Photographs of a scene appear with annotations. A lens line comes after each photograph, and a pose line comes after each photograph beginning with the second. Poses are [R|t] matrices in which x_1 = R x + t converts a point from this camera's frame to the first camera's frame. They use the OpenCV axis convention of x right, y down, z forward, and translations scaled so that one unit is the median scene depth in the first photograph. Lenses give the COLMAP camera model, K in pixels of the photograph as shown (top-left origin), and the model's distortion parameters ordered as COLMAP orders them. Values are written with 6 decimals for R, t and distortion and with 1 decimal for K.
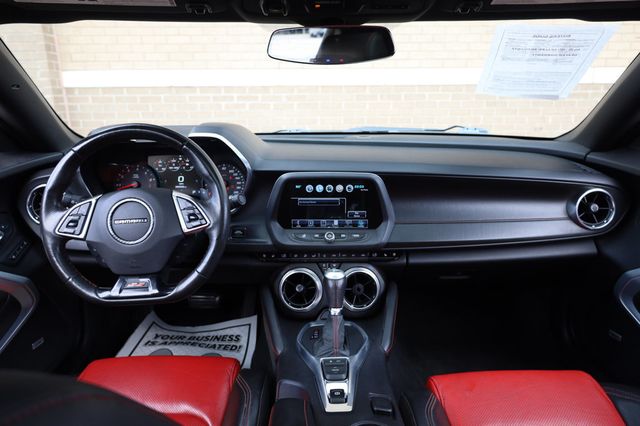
lens RADIAL K [[440.5, 0, 322.5], [0, 440.5, 213.0], [0, 0, 1]] dist [-0.004565, 0.005492]
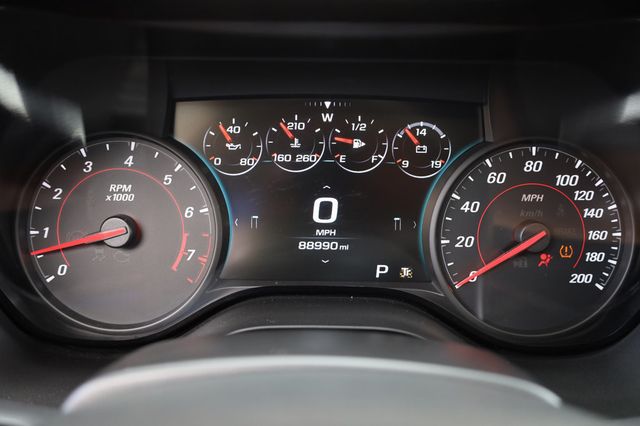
lens RADIAL K [[623.6, 0, 319.2], [0, 623.6, 211.0], [0, 0, 1]] dist [-0.006051, 0.000000]
pose [[0.999703, 0.022158, -0.010189, -0.358433], [-0.022242, 0.999719, -0.008201, -0.082862], [0.010005, 0.008425, 0.999914, 0.772245]]
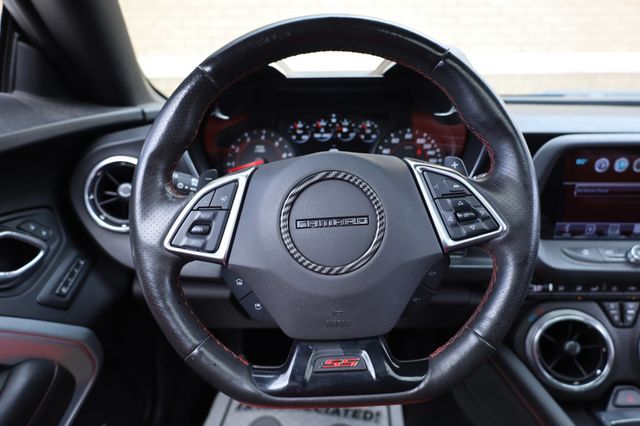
lens RADIAL K [[440.5, 0, 320.4], [0, 440.5, 212.7], [0, 0, 1]] dist [-0.004565, 0.005492]
pose [[0.999617, 0.003253, -0.027489, -0.359926], [-0.003750, 0.999830, -0.018075, 0.013732], [0.027426, 0.018171, 0.999459, 0.453177]]
